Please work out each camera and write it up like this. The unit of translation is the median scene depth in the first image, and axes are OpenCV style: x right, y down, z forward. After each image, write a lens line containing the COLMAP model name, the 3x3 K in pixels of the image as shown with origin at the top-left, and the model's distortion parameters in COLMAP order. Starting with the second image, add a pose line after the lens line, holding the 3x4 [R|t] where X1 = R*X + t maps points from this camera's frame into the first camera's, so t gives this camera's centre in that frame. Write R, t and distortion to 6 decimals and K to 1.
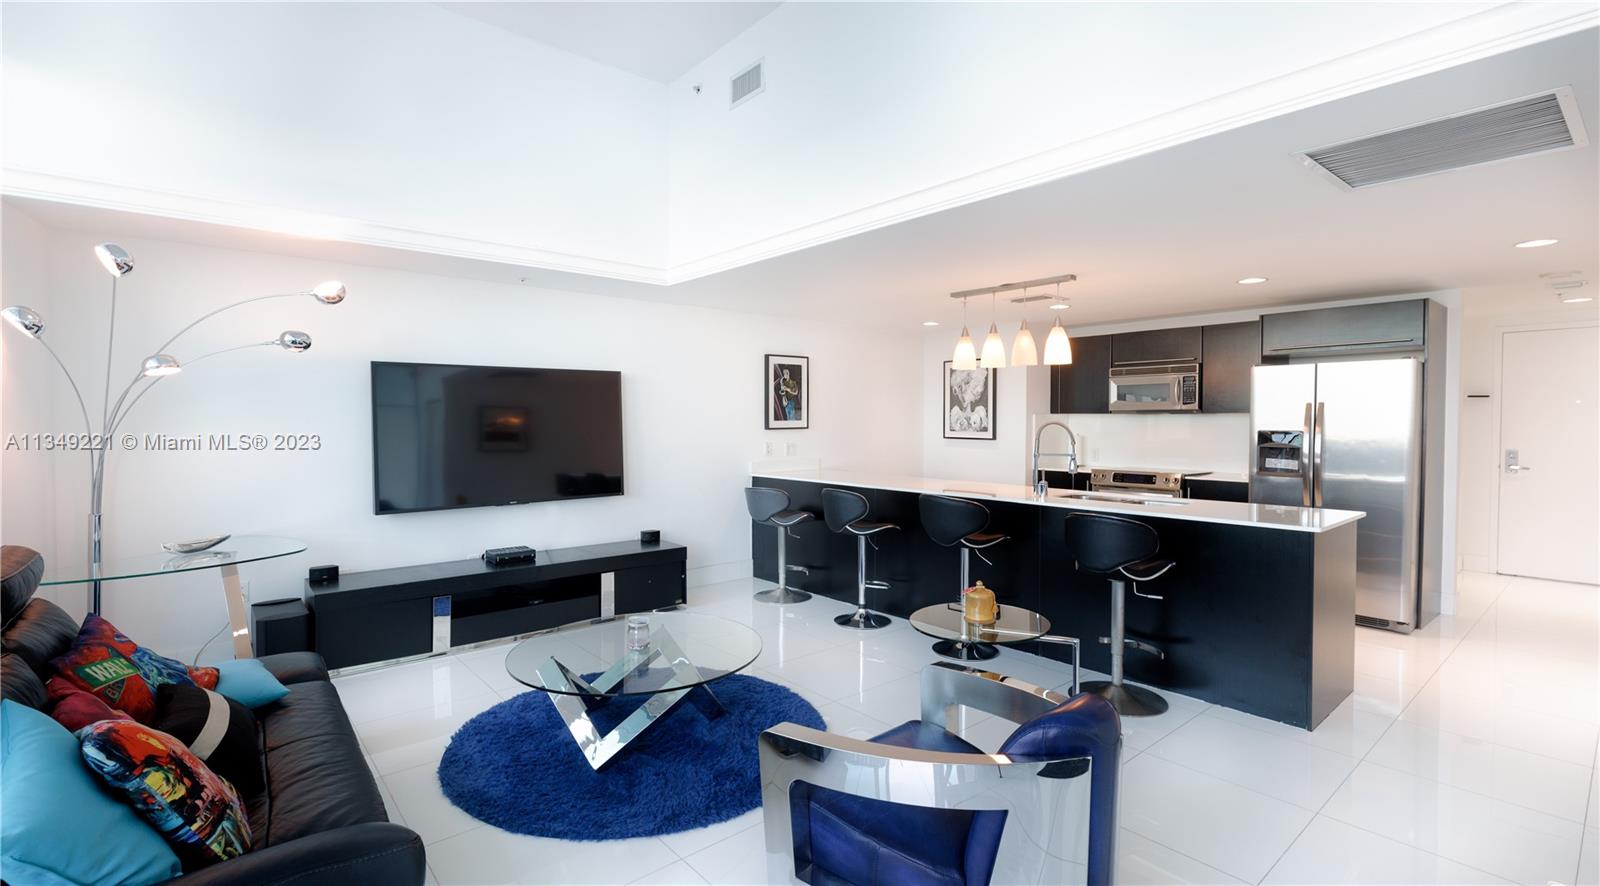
lens RADIAL K [[723.2, 0, 800.4], [0, 723.2, 434.0], [0, 0, 1]] dist [0.000952, 0.000063]
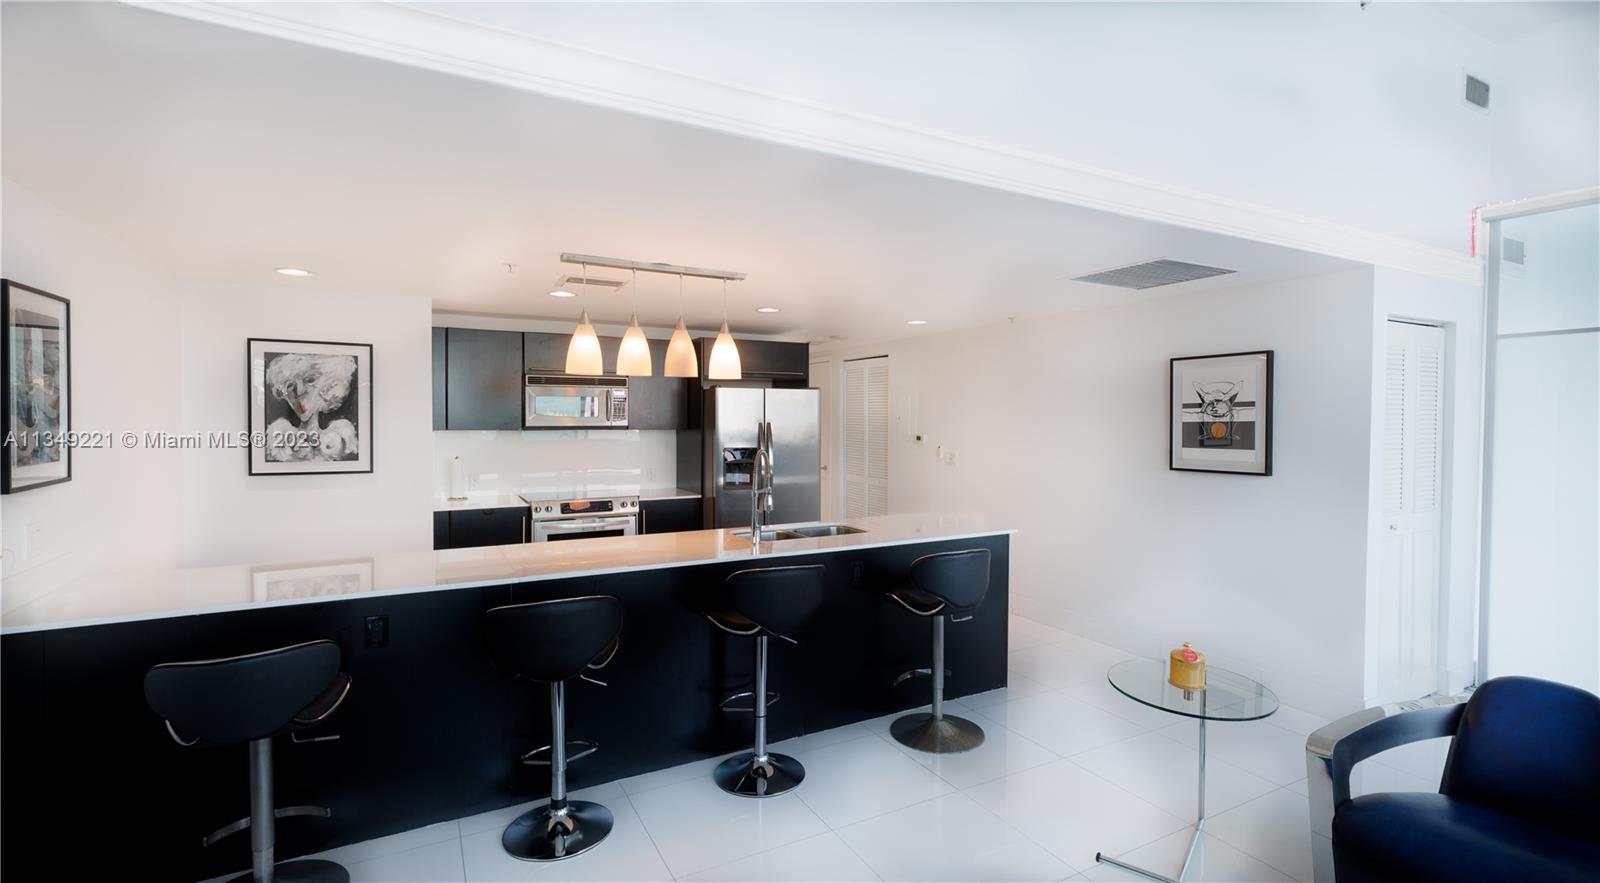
lens RADIAL K [[730.3, 0, 799.8], [0, 730.3, 432.7], [0, 0, 1]] dist [0.001892, 0.000099]
pose [[0.199602, -0.022722, 0.979614, -0.282645], [0.014979, 0.999685, 0.020136, -0.033887], [-0.979763, 0.010654, 0.199880, 0.490100]]
